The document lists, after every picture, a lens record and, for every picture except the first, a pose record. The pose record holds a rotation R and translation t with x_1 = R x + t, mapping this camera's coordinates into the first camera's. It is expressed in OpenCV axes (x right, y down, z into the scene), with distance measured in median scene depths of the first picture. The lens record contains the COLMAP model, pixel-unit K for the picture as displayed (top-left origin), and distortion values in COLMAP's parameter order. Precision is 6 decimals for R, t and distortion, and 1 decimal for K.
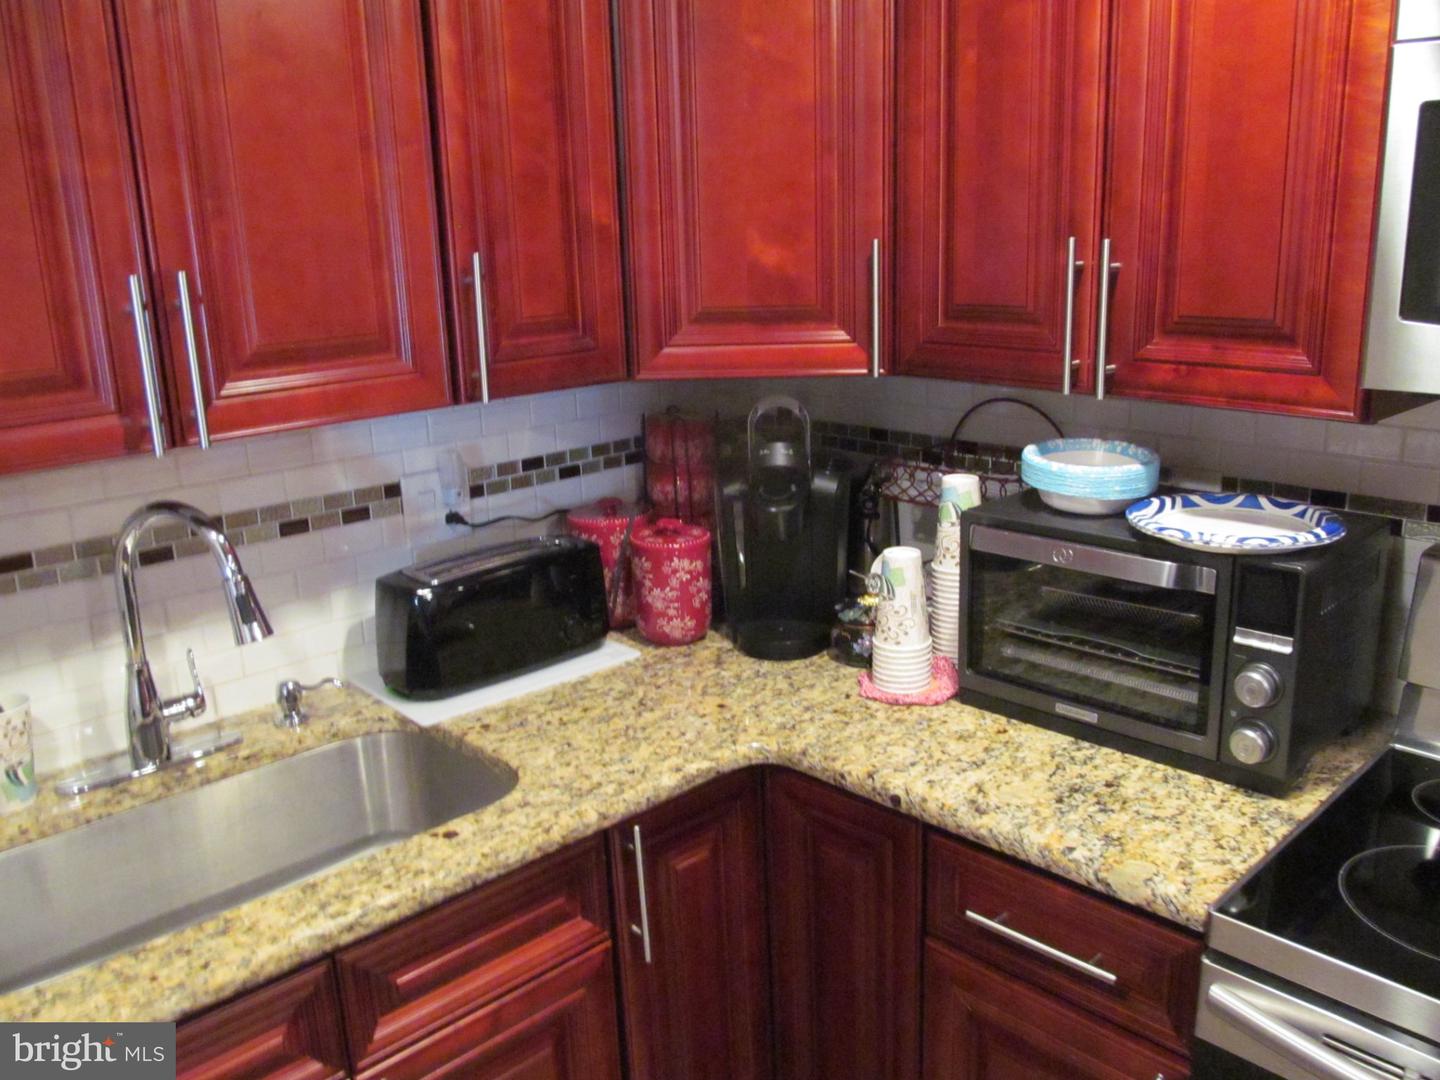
lens RADIAL K [[1187.2, 0, 725.4], [0, 1187.2, 541.5], [0, 0, 1]] dist [-0.069689, 0.033277]
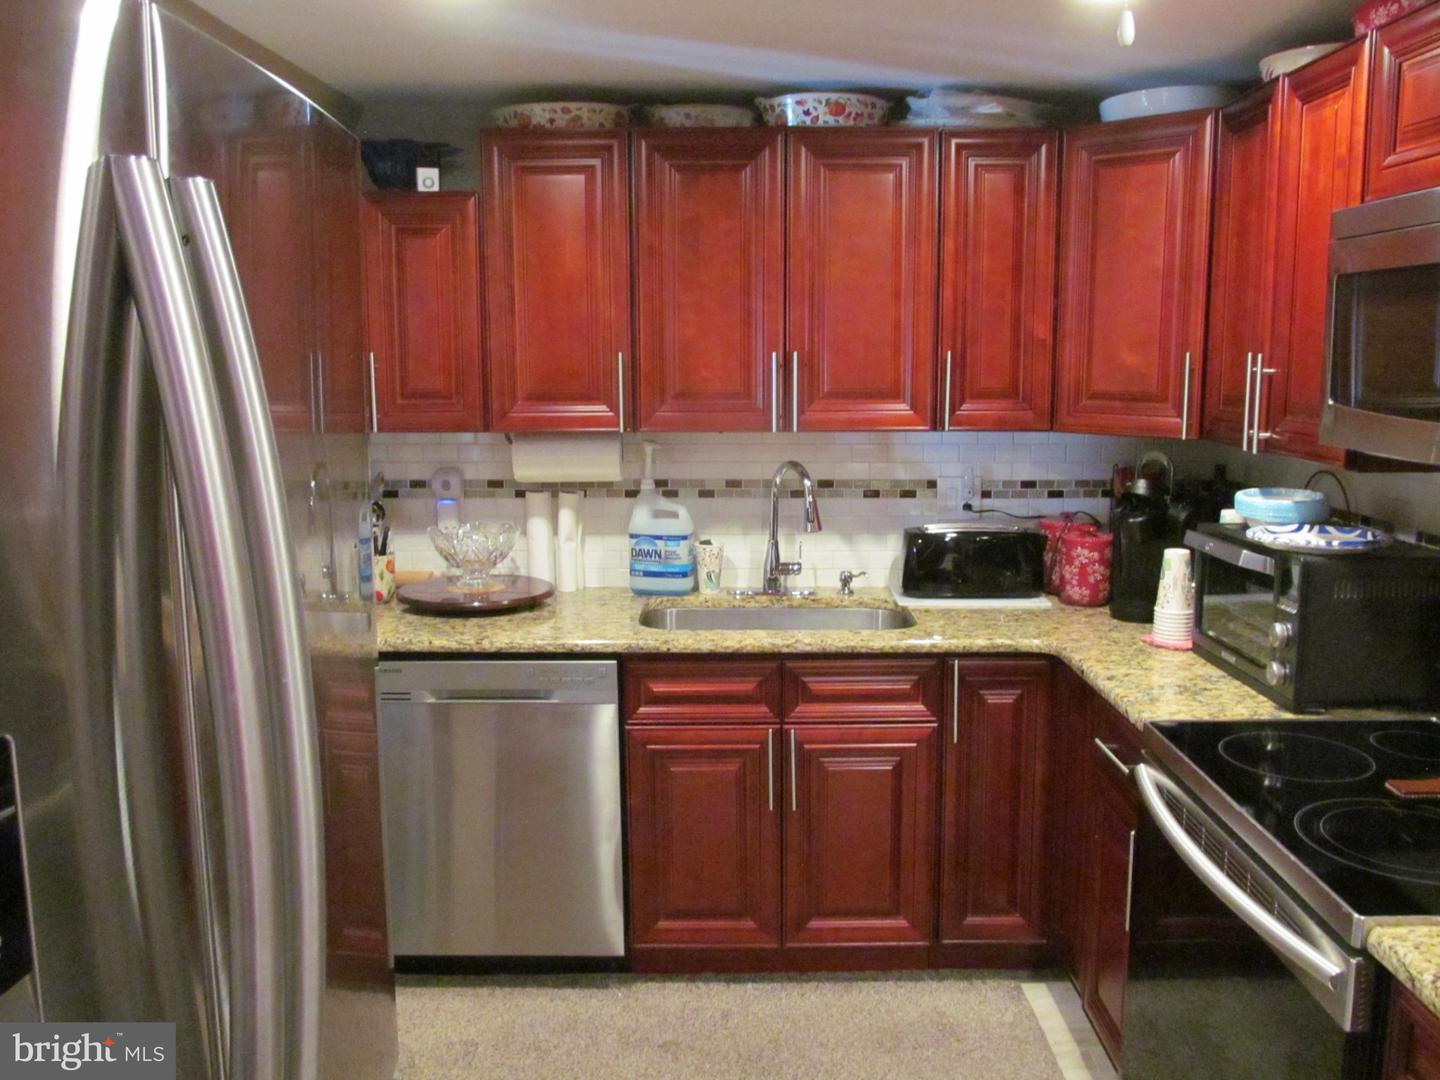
lens RADIAL K [[1187.2, 0, 717.5], [0, 1187.2, 536.5], [0, 0, 1]] dist [-0.069689, 0.033277]
pose [[0.715192, 0.135866, -0.685595, 0.742661], [-0.200969, 0.979474, -0.015540, 0.130786], [0.669411, 0.148898, 0.727817, -0.504790]]
